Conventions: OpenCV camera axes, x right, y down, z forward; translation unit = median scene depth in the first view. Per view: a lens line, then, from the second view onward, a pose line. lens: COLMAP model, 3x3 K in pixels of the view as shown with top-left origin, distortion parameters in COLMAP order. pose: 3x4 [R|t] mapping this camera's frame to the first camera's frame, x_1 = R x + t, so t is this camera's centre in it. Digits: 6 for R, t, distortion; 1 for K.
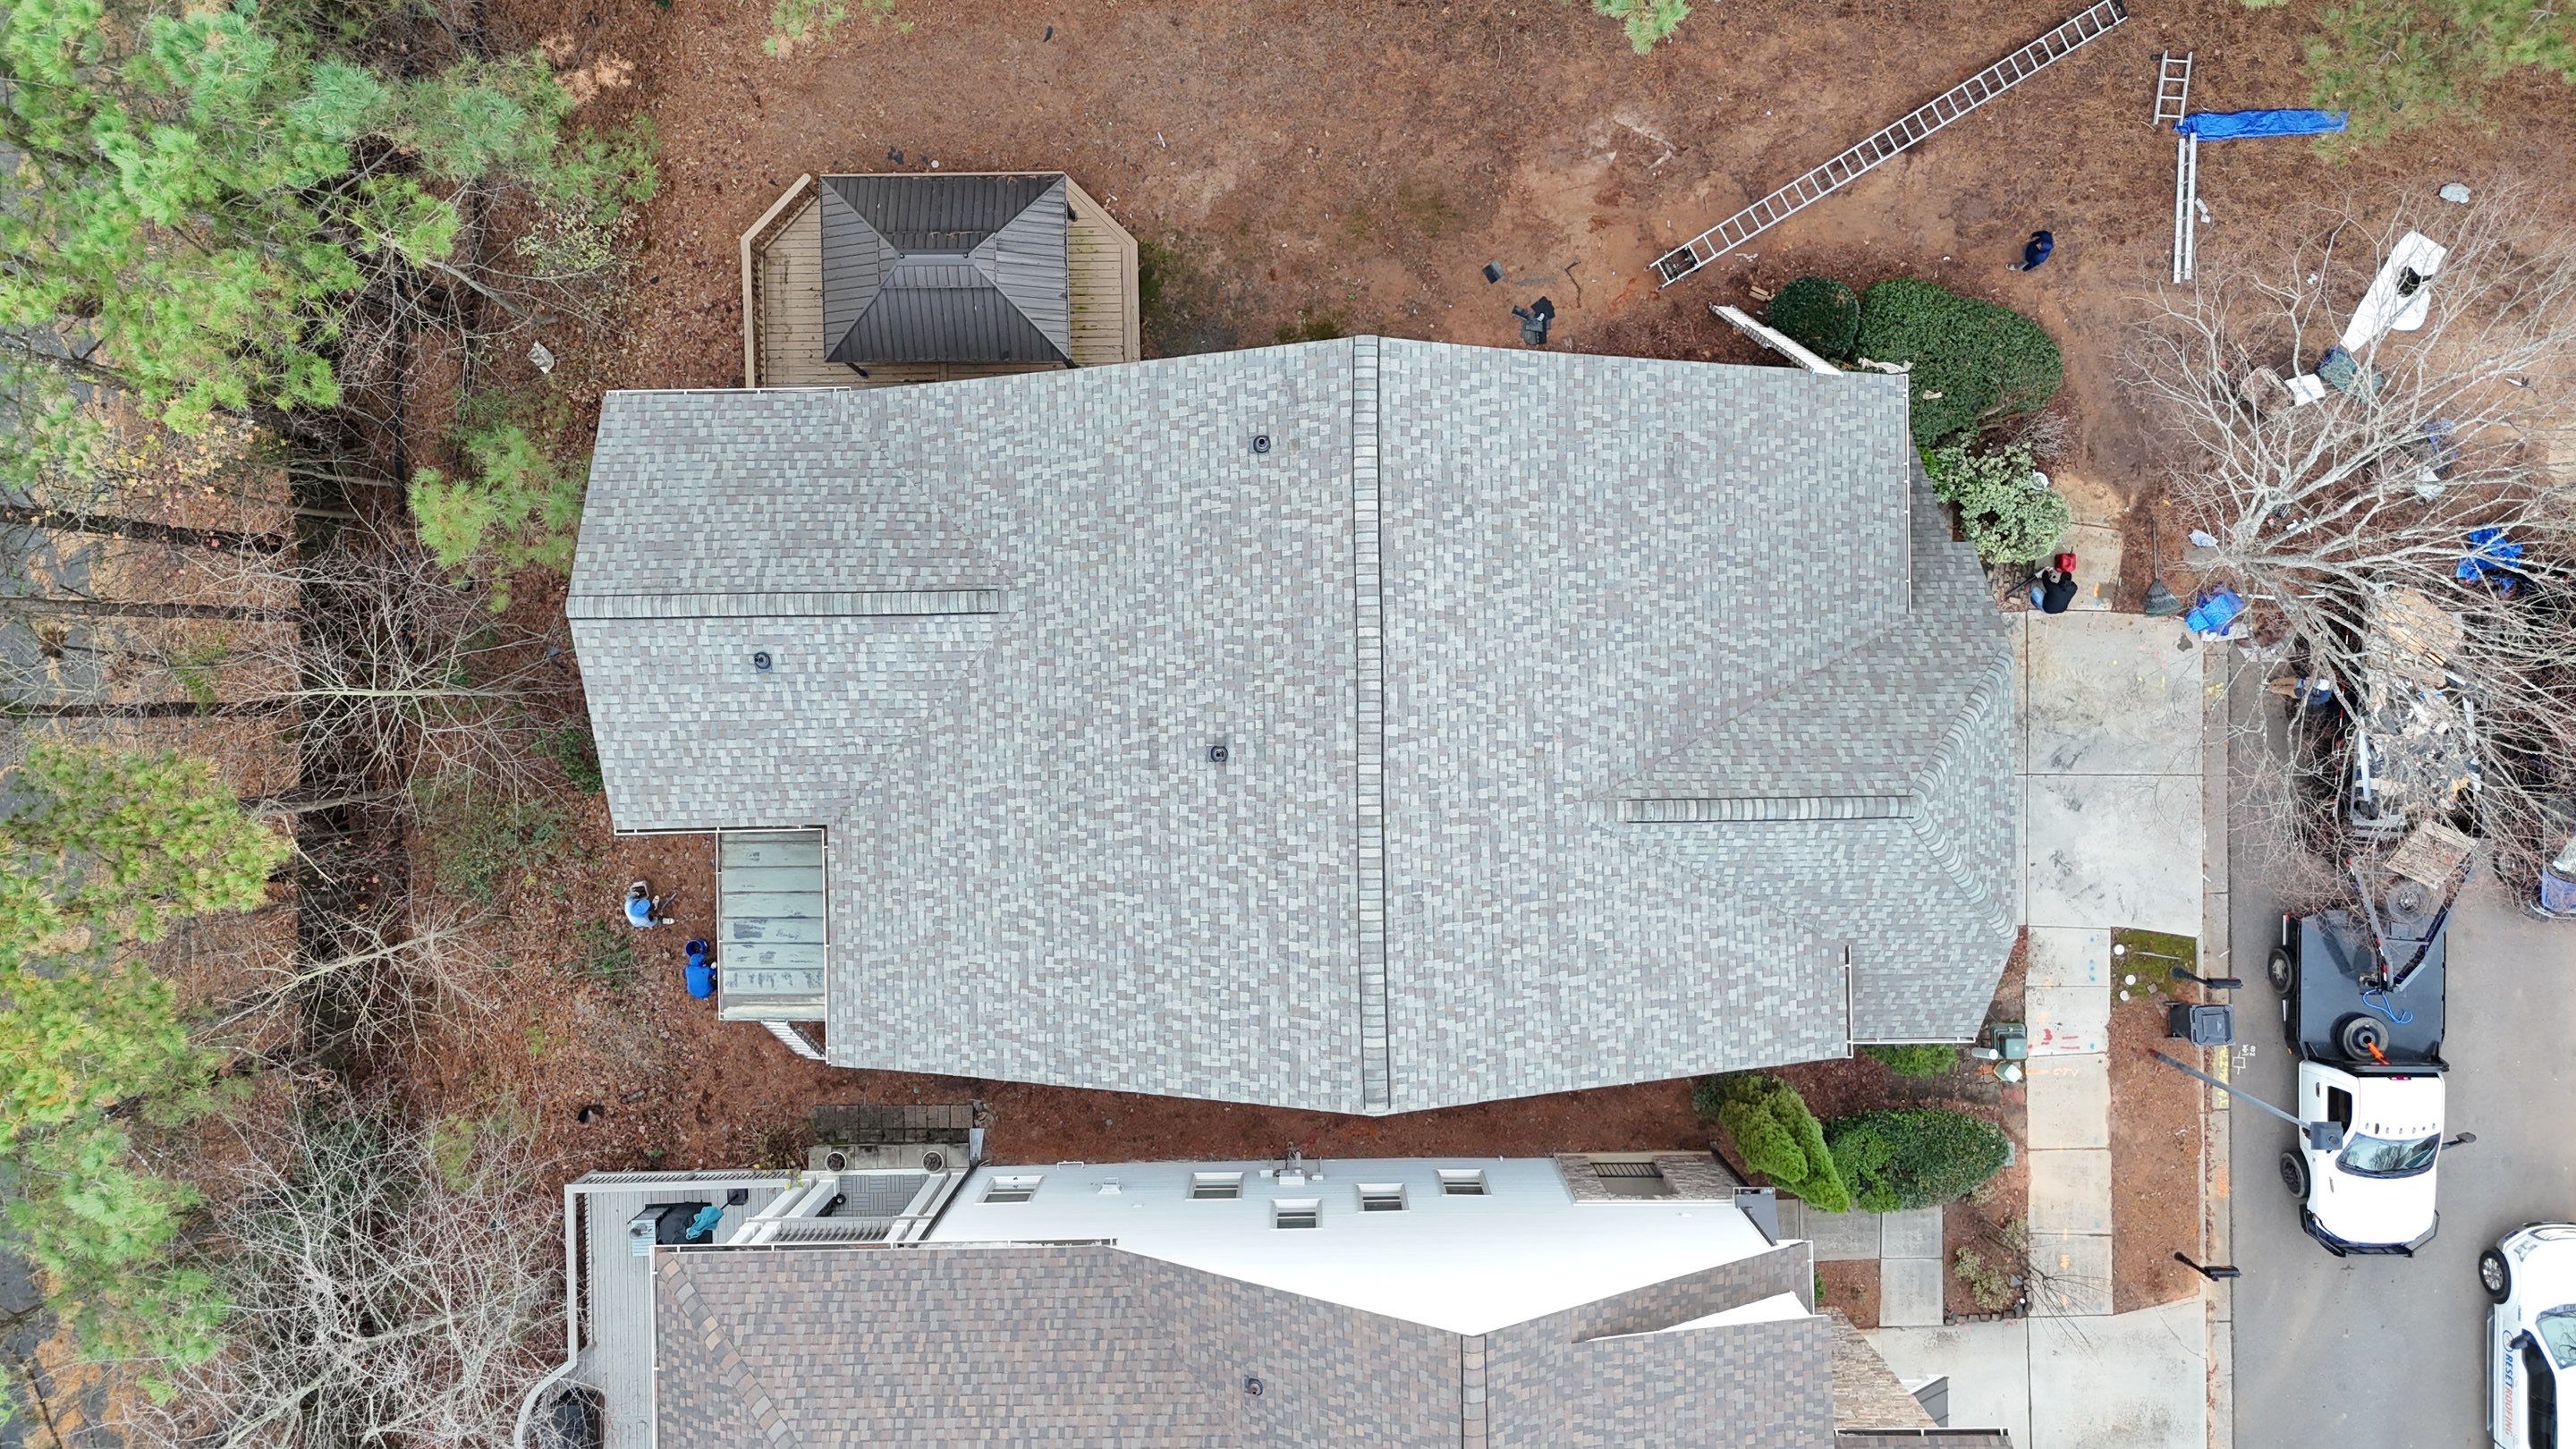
lens RADIAL K [[1933.8, 0, 1285.3], [0, 1933.8, 722.3], [0, 0, 1]] dist [0.054988, -0.000770]
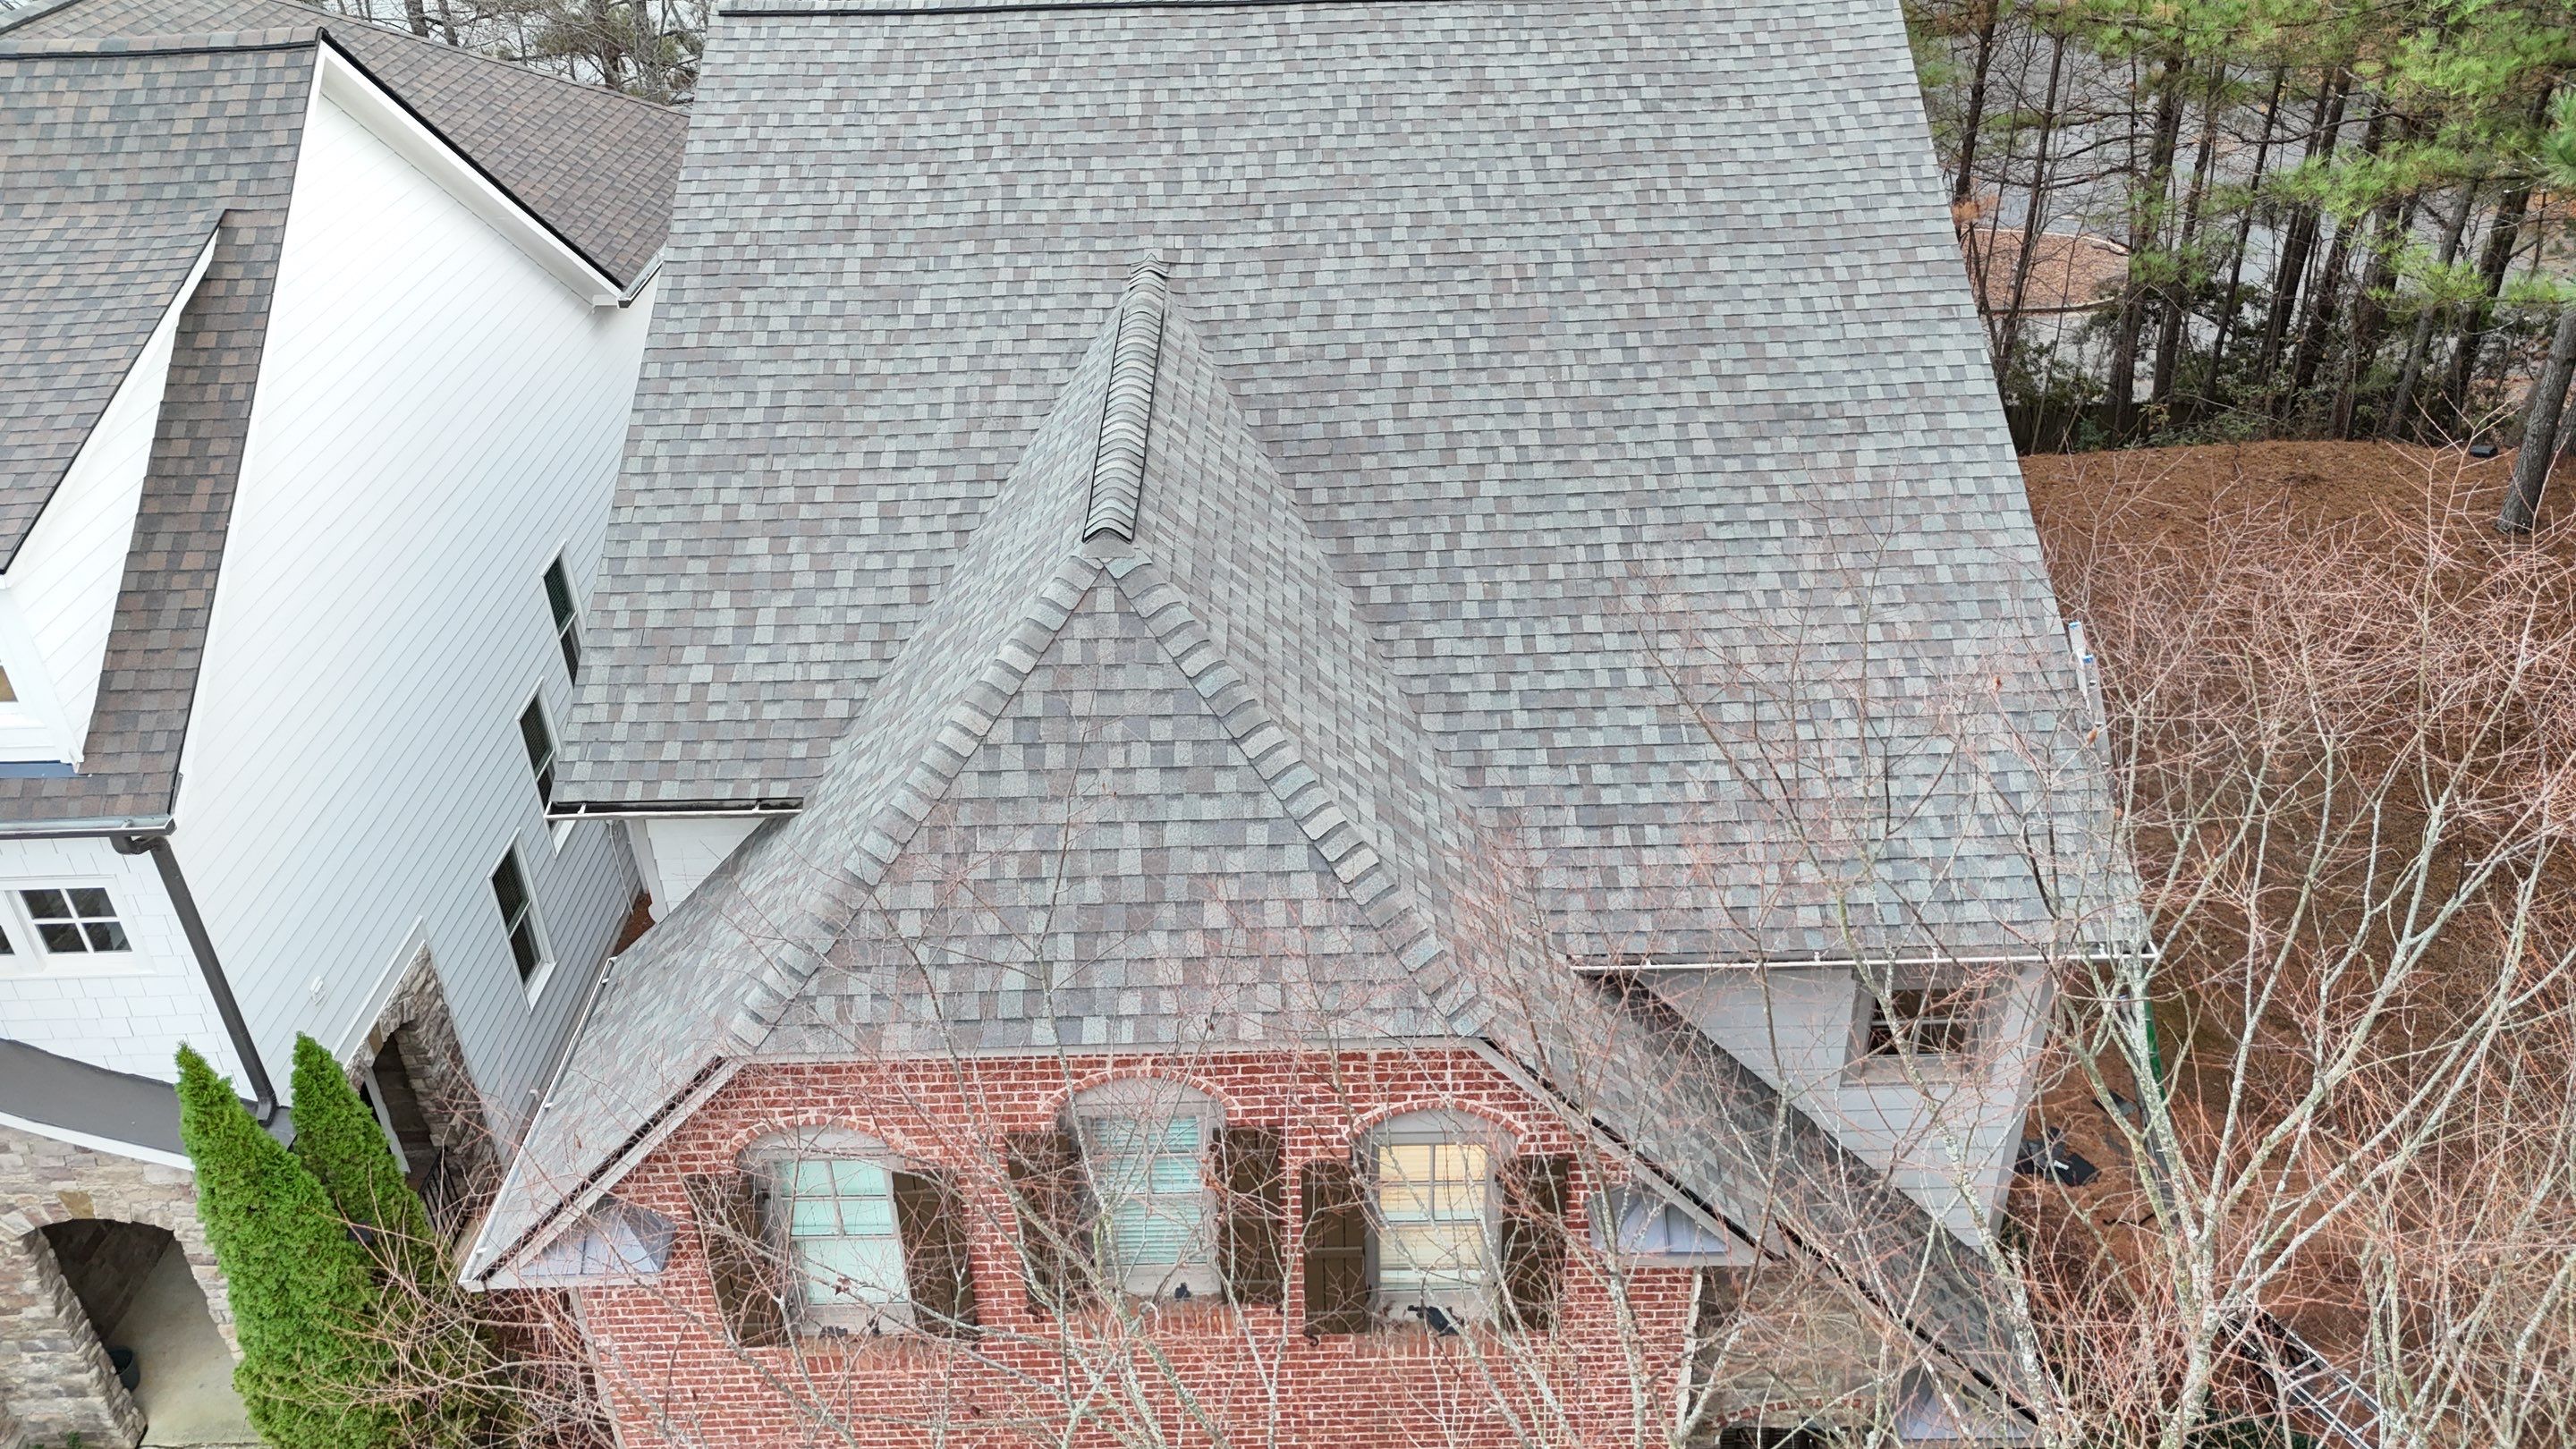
lens RADIAL K [[1933.8, 0, 1277.8], [0, 1933.8, 726.2], [0, 0, 1]] dist [0.054988, -0.000770]
pose [[-0.020674, 0.542808, -0.839602, 0.687251], [-0.999644, 0.002922, 0.026504, -0.006182], [0.016840, 0.839852, 0.542555, 0.789496]]
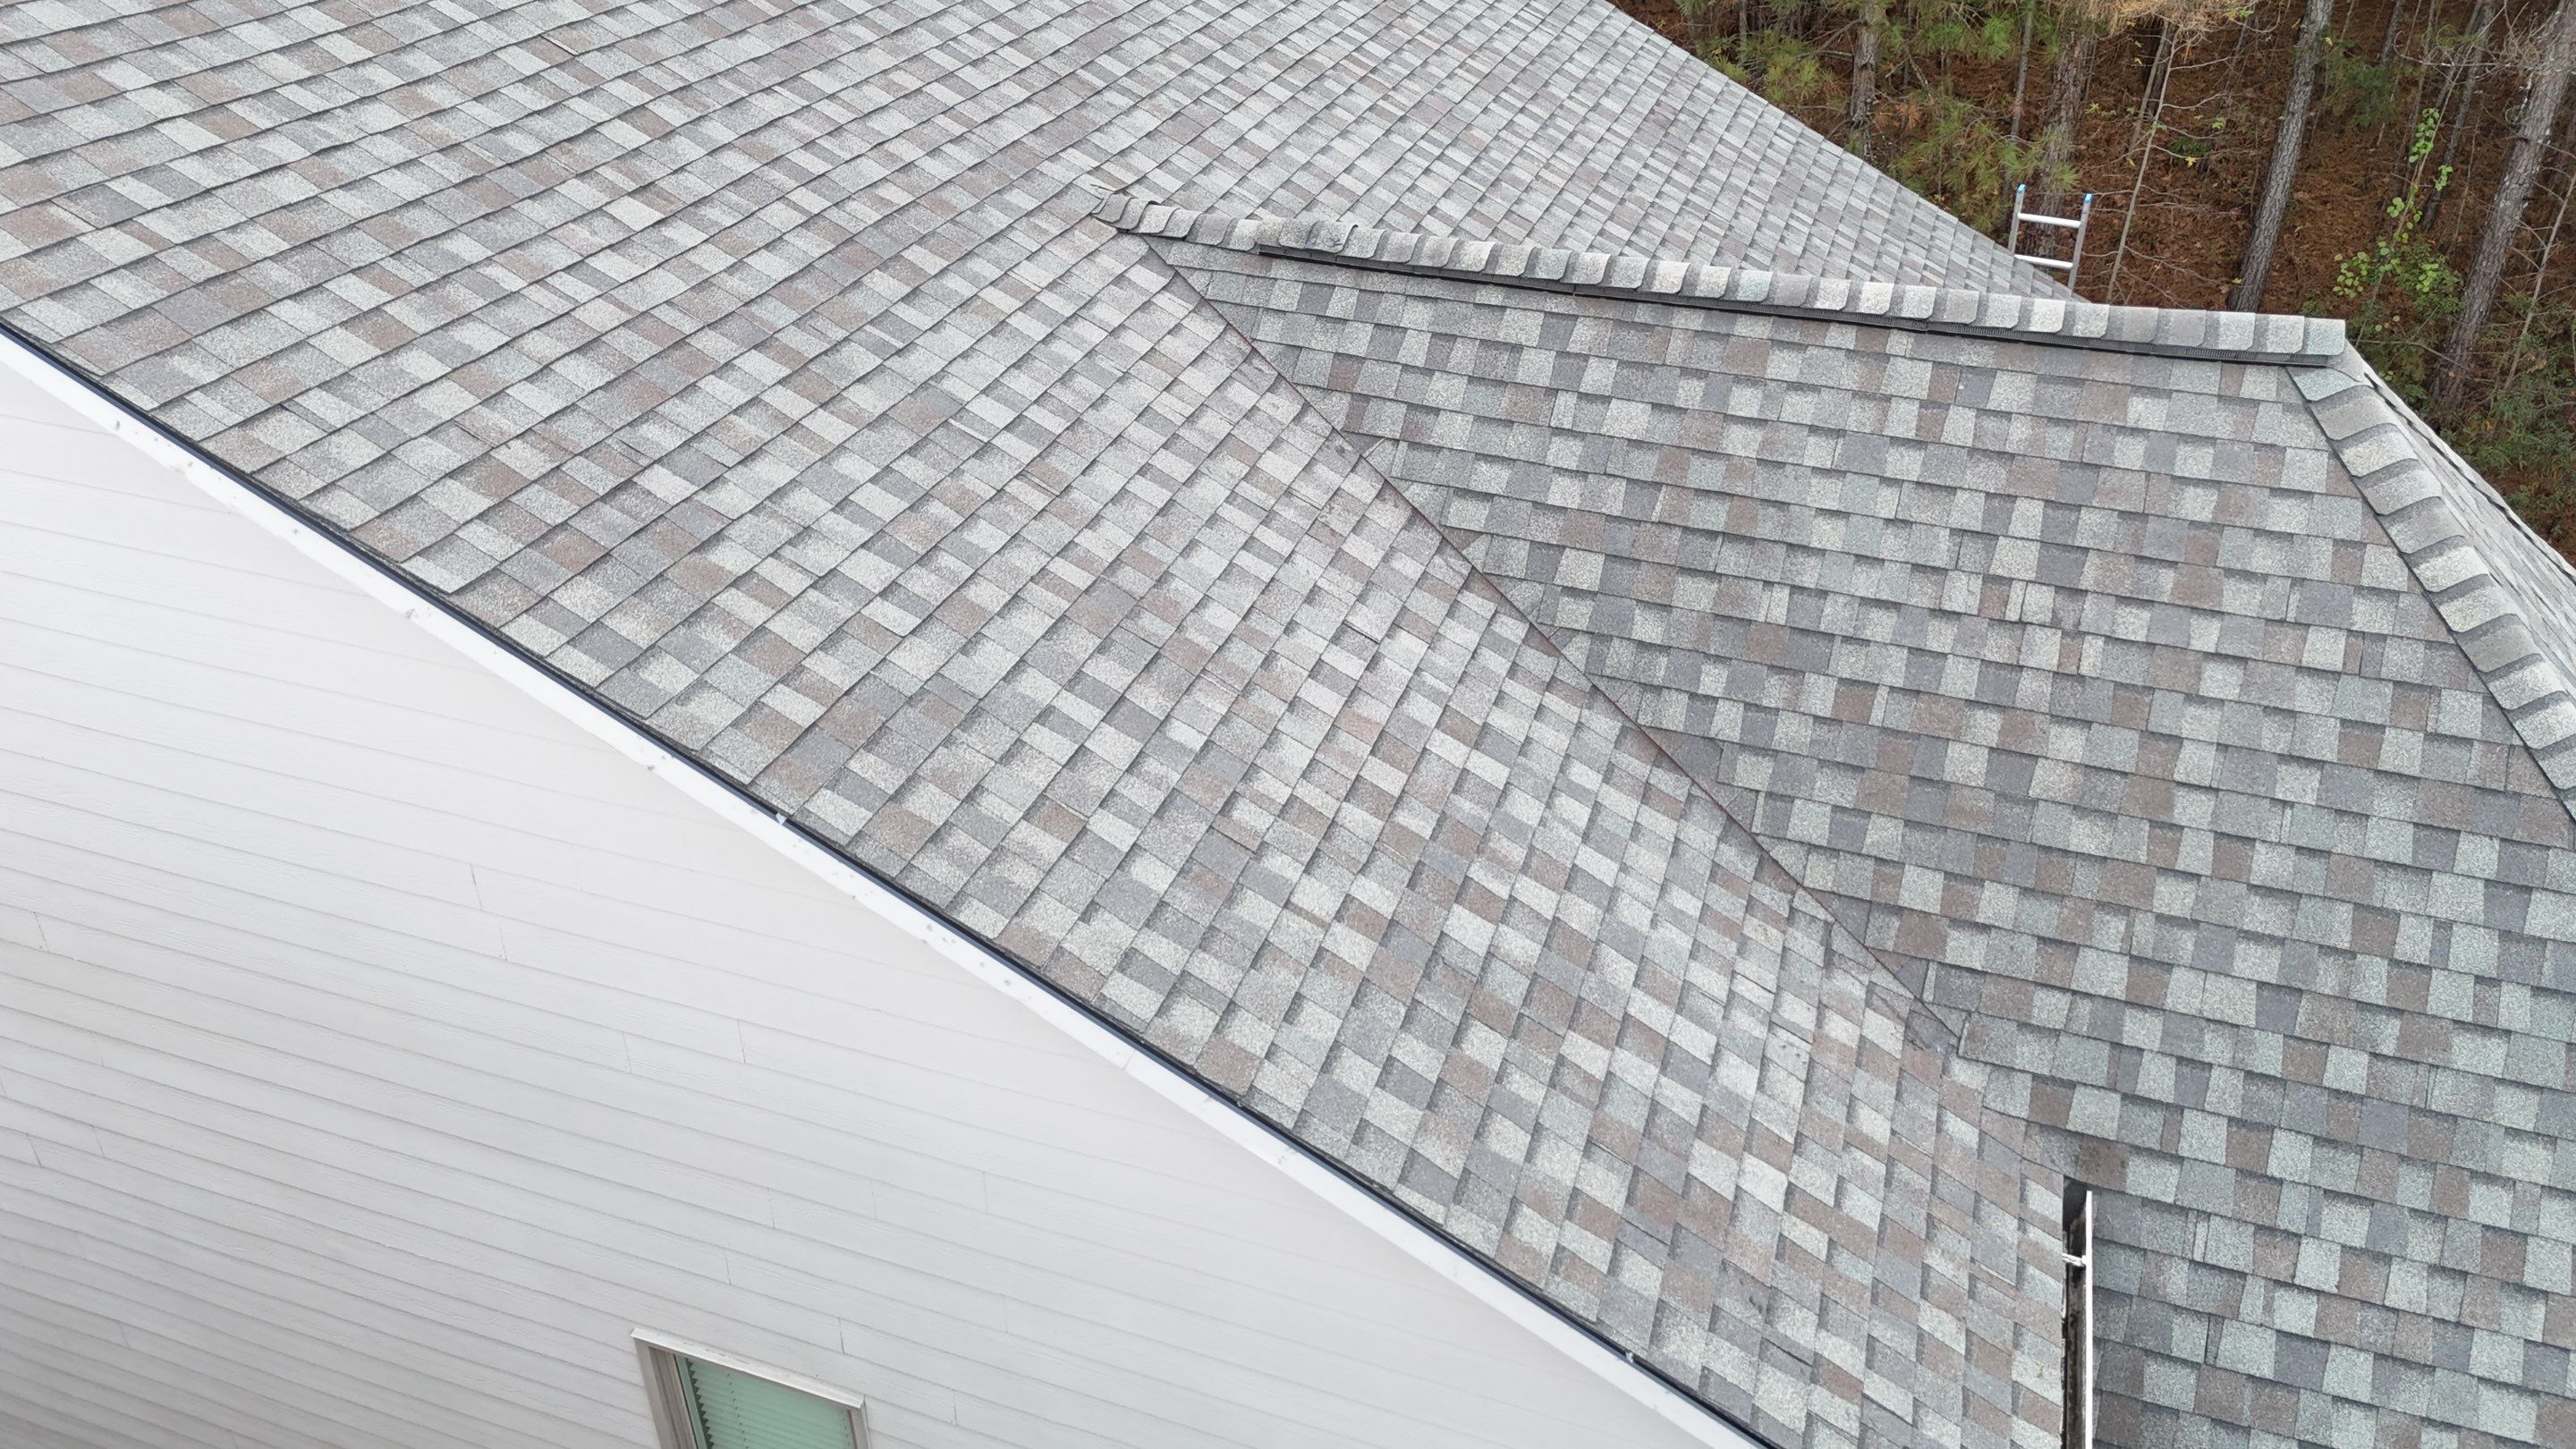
lens RADIAL K [[1933.8, 0, 1287.2], [0, 1933.8, 717.3], [0, 0, 1]] dist [0.054988, -0.000770]
pose [[0.936696, 0.195615, -0.290405, 0.274752], [-0.349803, 0.486209, -0.800774, 0.313113], [-0.015445, 0.851666, 0.523857, 0.890793]]
